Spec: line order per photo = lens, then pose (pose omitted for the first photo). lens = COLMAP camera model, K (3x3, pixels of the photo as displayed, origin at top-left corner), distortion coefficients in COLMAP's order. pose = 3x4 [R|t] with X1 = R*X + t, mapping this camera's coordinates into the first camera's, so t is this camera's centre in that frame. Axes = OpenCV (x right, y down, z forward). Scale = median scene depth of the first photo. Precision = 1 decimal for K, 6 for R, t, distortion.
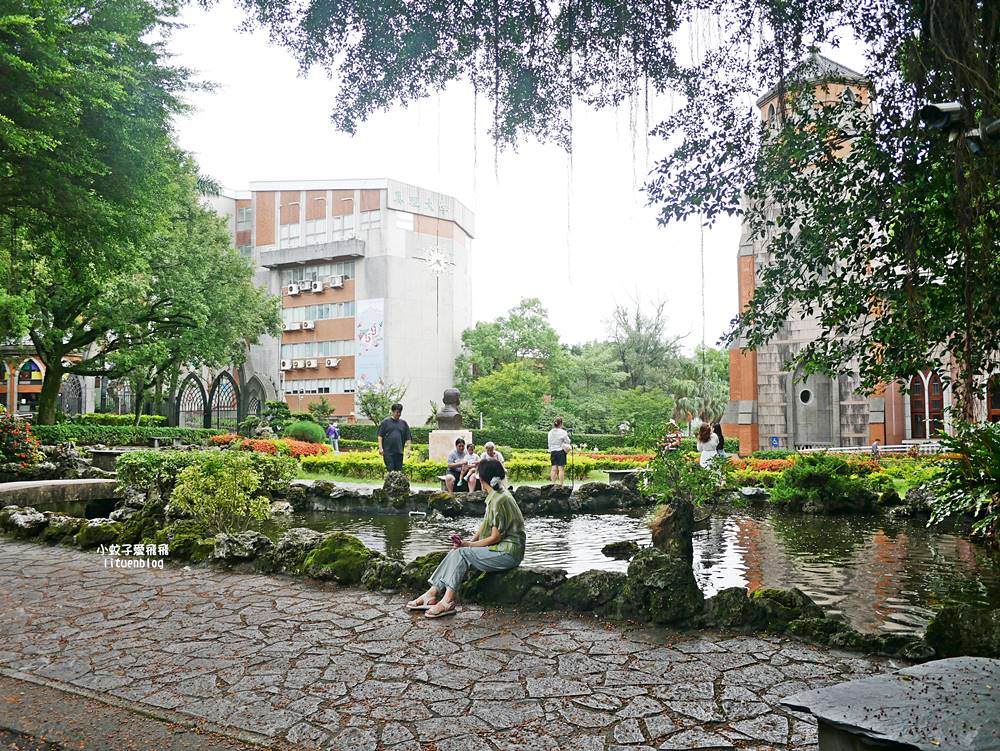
lens RADIAL K [[844.5, 0, 503.7], [0, 844.5, 375.4], [0, 0, 1]] dist [-0.055956, 0.005164]
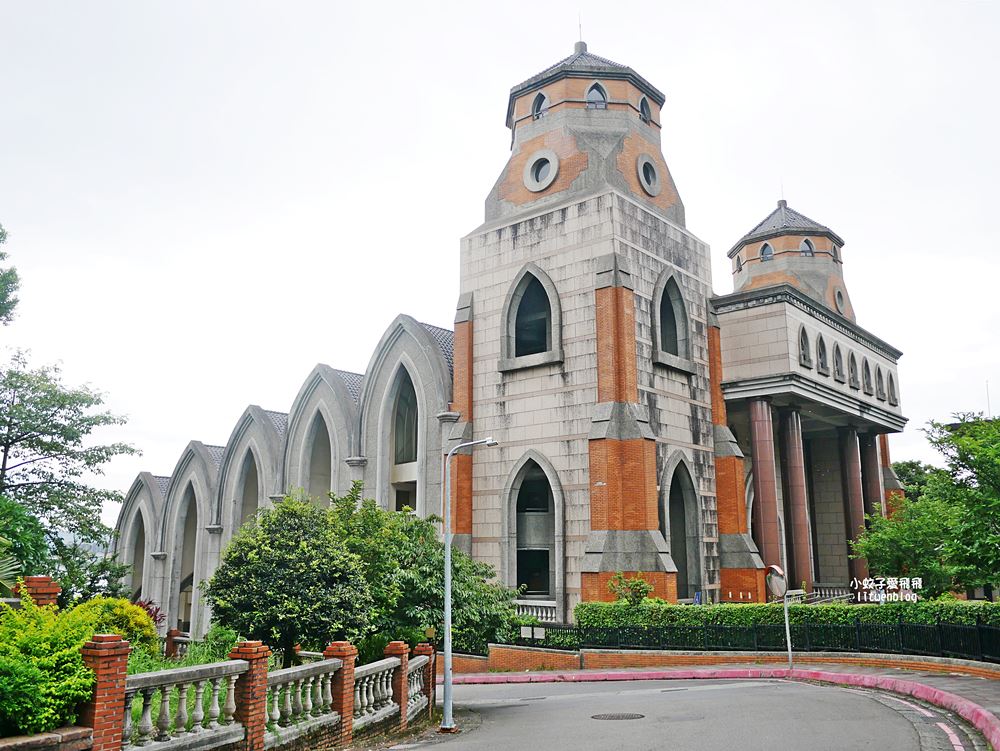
lens RADIAL K [[844.5, 0, 499.8], [0, 844.5, 373.5], [0, 0, 1]] dist [-0.055956, 0.005164]
pose [[0.161497, 0.212548, 0.963713, -0.308569], [-0.062429, 0.976776, -0.204968, 0.049635], [-0.984897, -0.027062, 0.171016, 1.008754]]
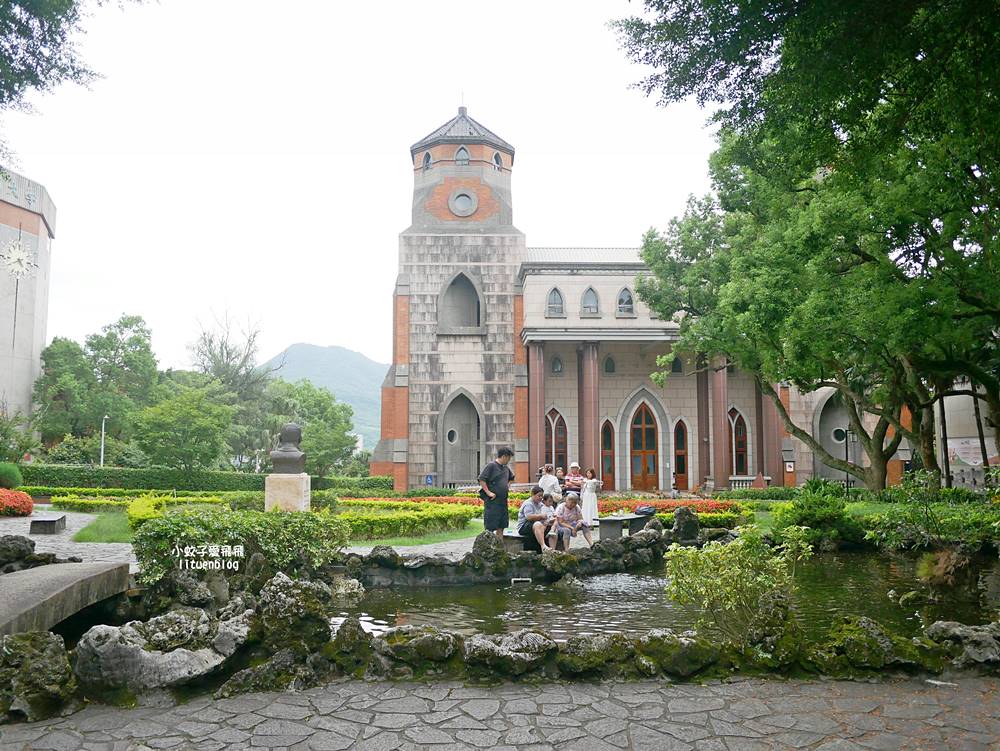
lens RADIAL K [[844.5, 0, 501.1], [0, 844.5, 375.8], [0, 0, 1]] dist [-0.055956, 0.005164]
pose [[0.823975, 0.057553, 0.563695, -0.184245], [-0.034556, 0.998081, -0.051392, 0.002151], [-0.565571, 0.022867, 0.824383, 0.100934]]
